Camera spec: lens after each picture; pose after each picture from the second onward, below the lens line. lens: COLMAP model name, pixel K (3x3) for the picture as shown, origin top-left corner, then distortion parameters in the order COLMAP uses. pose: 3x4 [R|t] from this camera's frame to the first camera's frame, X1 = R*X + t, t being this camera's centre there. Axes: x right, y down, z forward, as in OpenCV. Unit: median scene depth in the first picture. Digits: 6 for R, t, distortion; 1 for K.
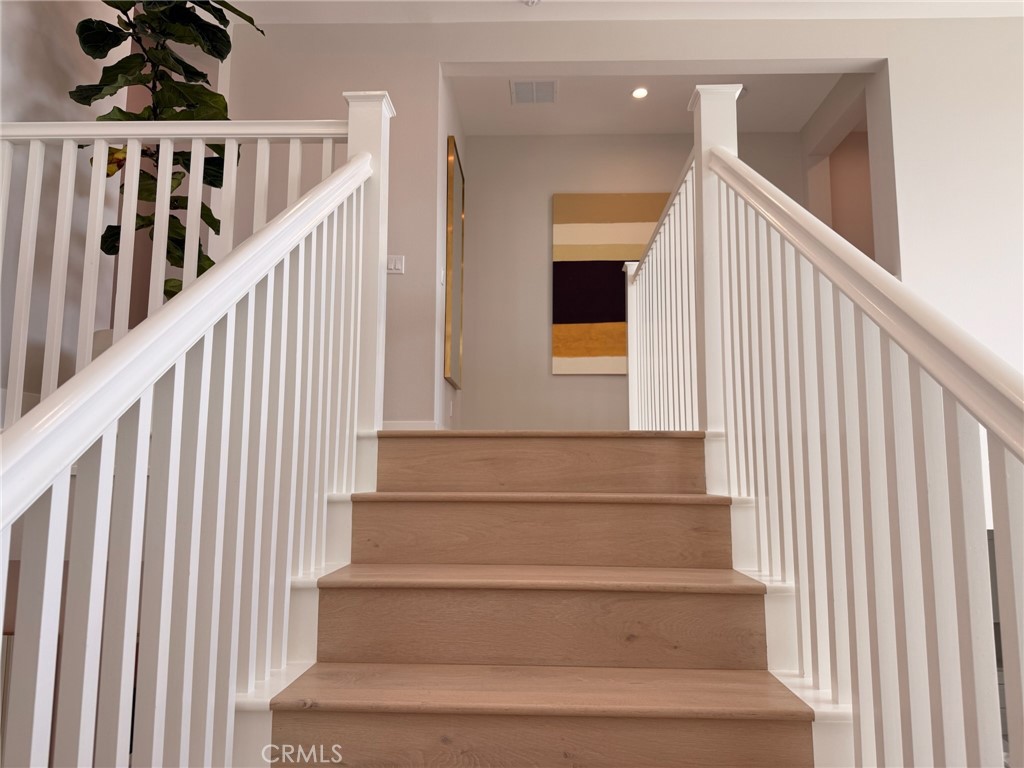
lens RADIAL K [[717.1, 0, 515.4], [0, 717.1, 385.7], [0, 0, 1]] dist [0.037696, -0.039042]
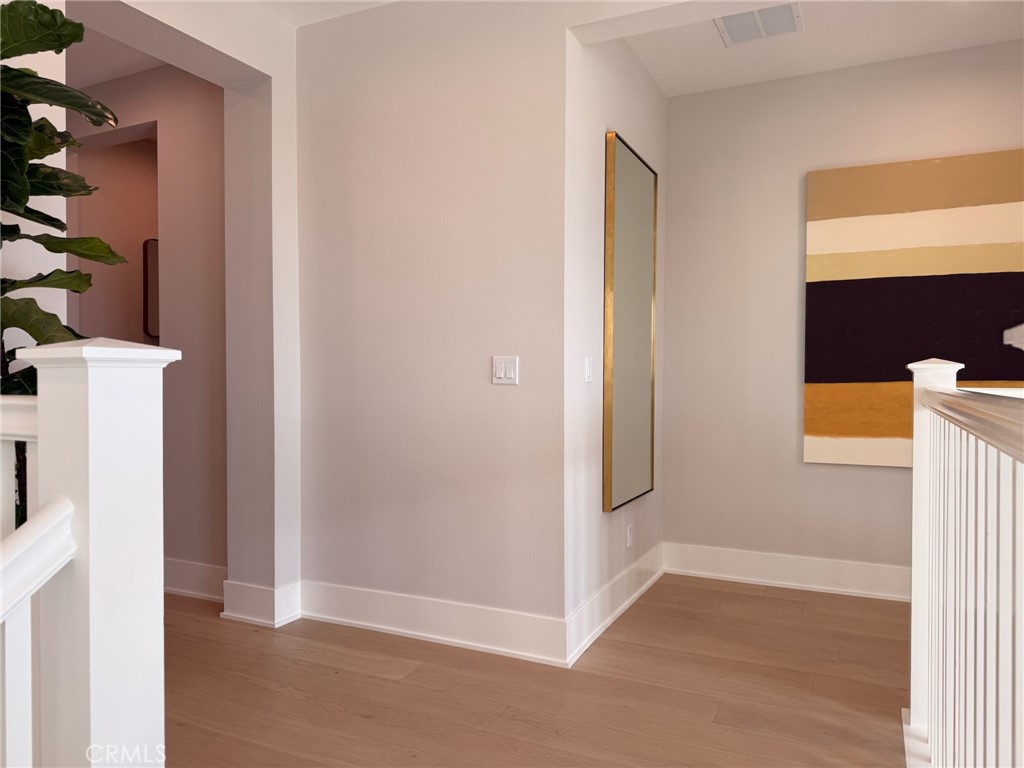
lens RADIAL K [[719.7, 0, 511.6], [0, 719.7, 367.7], [0, 0, 1]] dist [0.078879, -0.129930]
pose [[0.911773, -0.004617, -0.410669, 0.080516], [0.048731, 0.994089, 0.097016, -0.176731], [0.407794, -0.108469, 0.906608, 0.307380]]
